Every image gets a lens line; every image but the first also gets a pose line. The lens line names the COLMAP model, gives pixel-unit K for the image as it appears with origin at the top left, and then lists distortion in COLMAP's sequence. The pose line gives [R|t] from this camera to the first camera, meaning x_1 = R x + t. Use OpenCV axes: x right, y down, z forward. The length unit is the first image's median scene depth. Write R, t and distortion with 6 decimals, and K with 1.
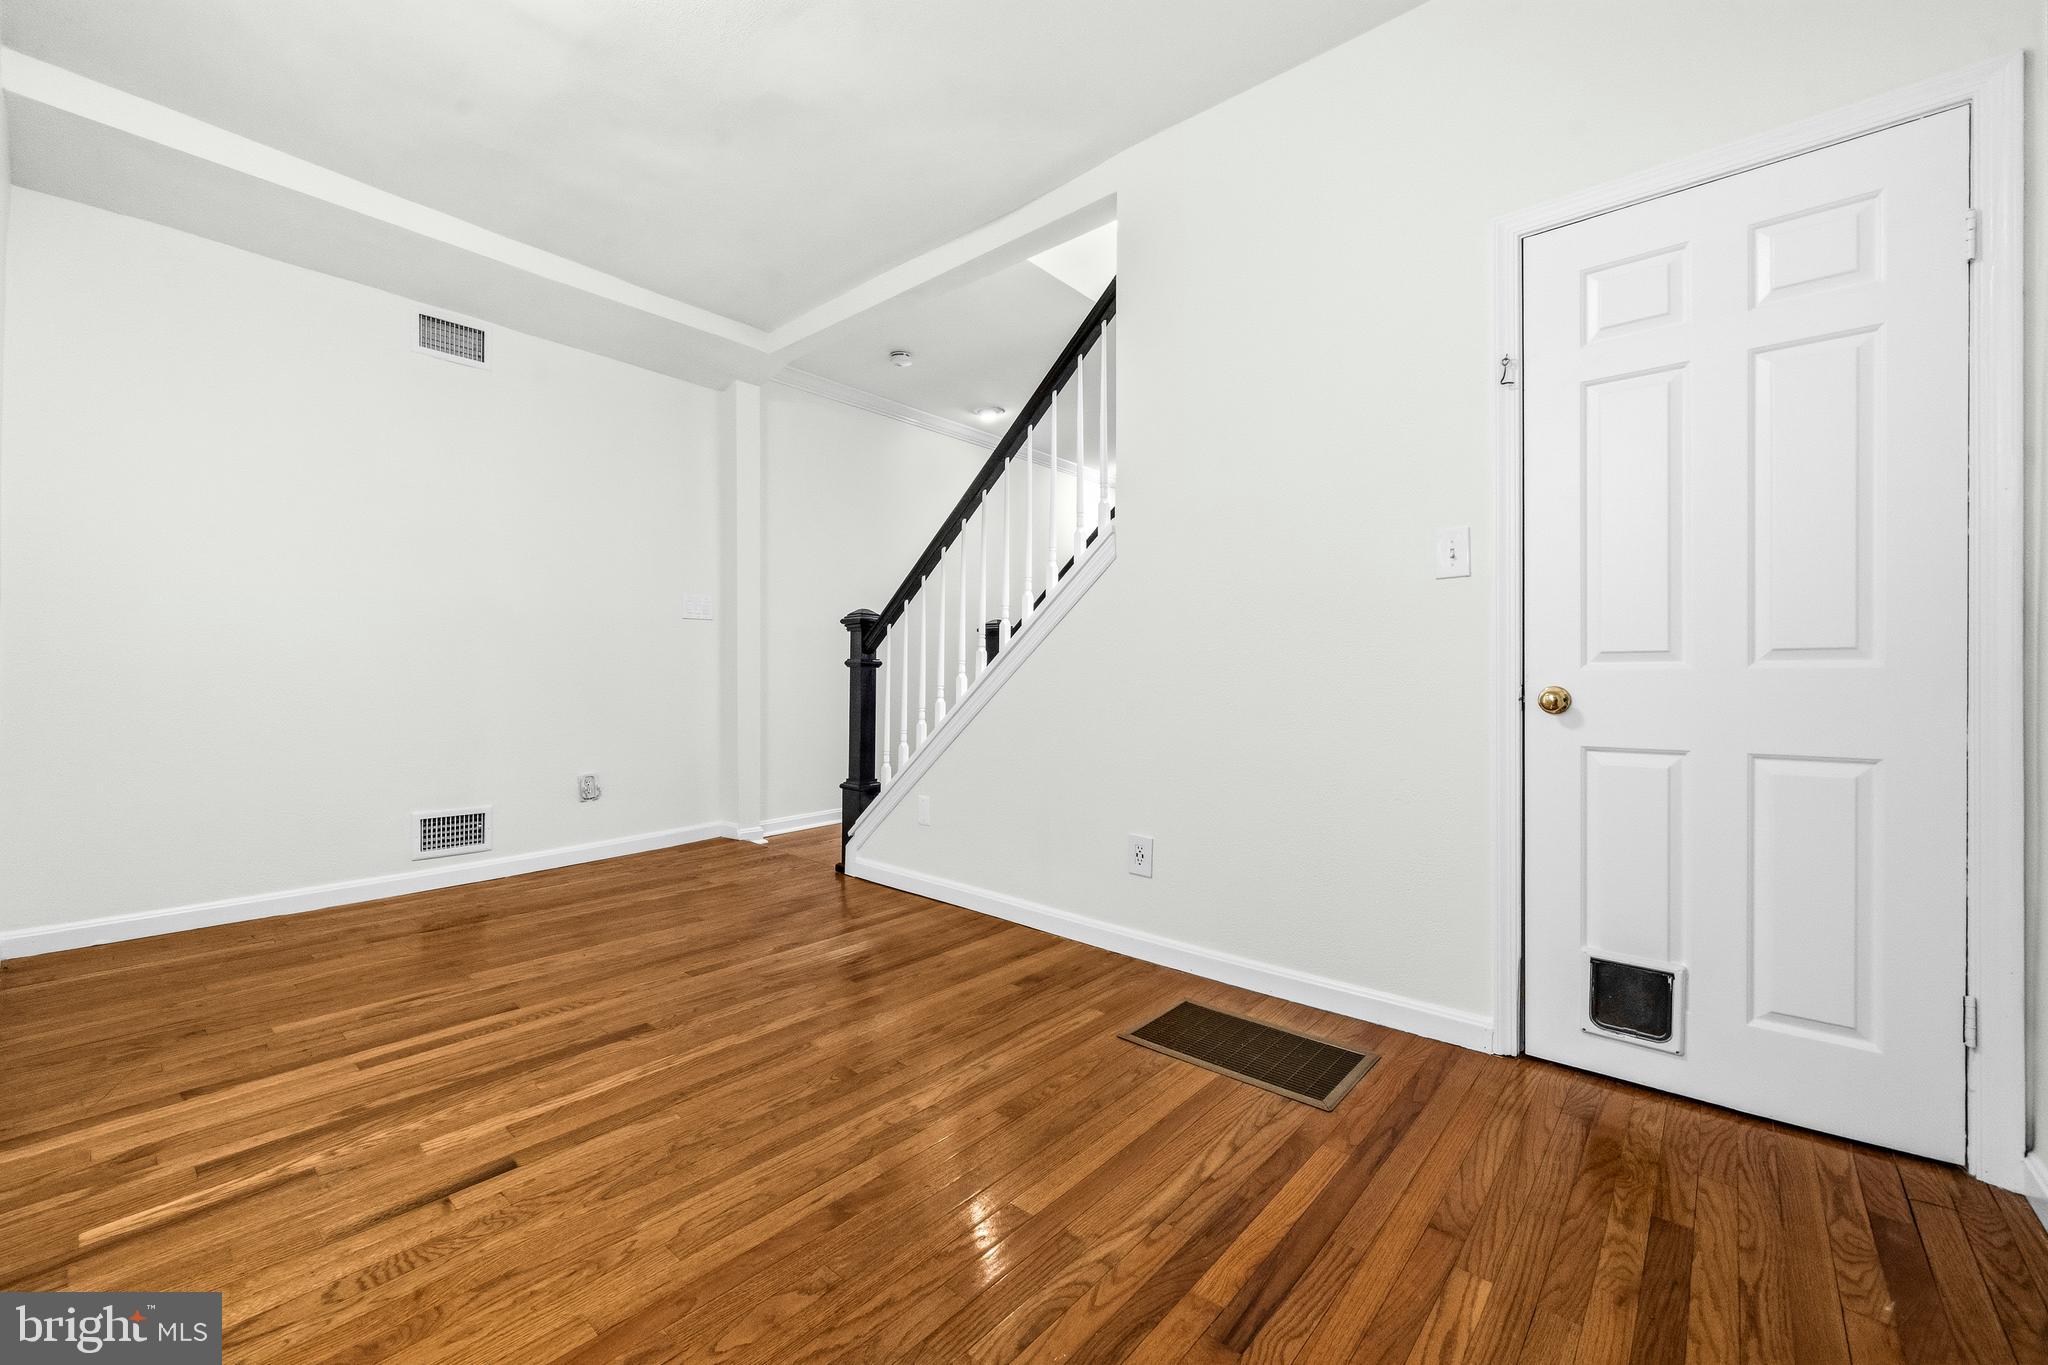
lens RADIAL K [[823.7, 0, 1024.0], [0, 823.7, 682.5], [0, 0, 1]] dist [0.000039, 0.000035]
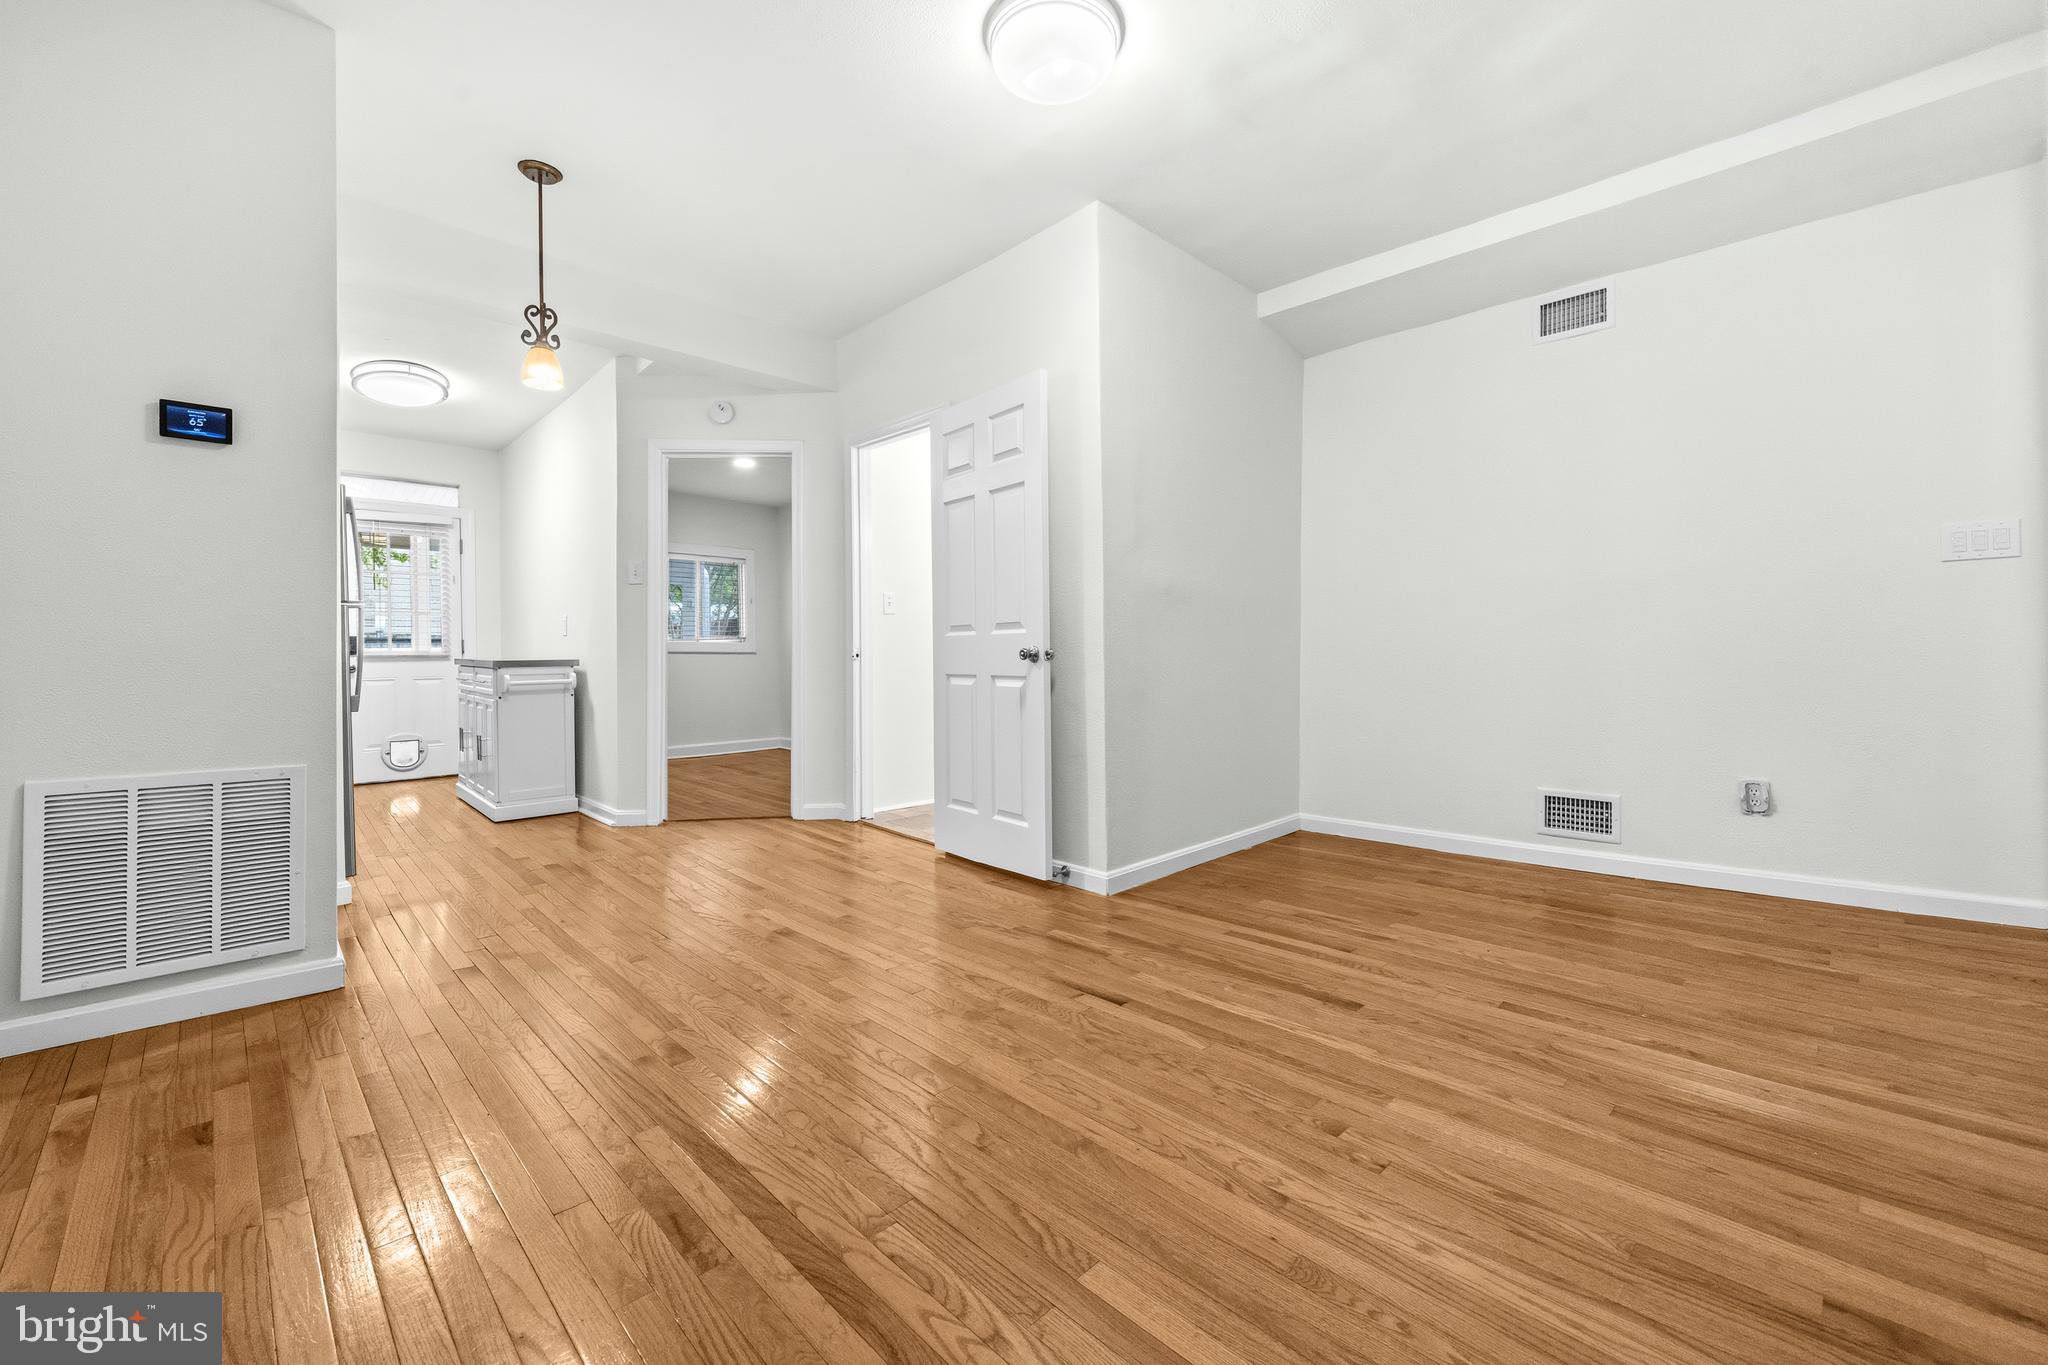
lens RADIAL K [[853.4, 0, 1019.8], [0, 853.4, 666.9], [0, 0, 1]] dist [-0.000086, 0.000013]
pose [[-0.098801, 0.002046, -0.995105, 0.595965], [-0.000994, 0.999997, 0.002155, 0.005346], [0.995107, 0.001202, -0.098798, 0.681532]]
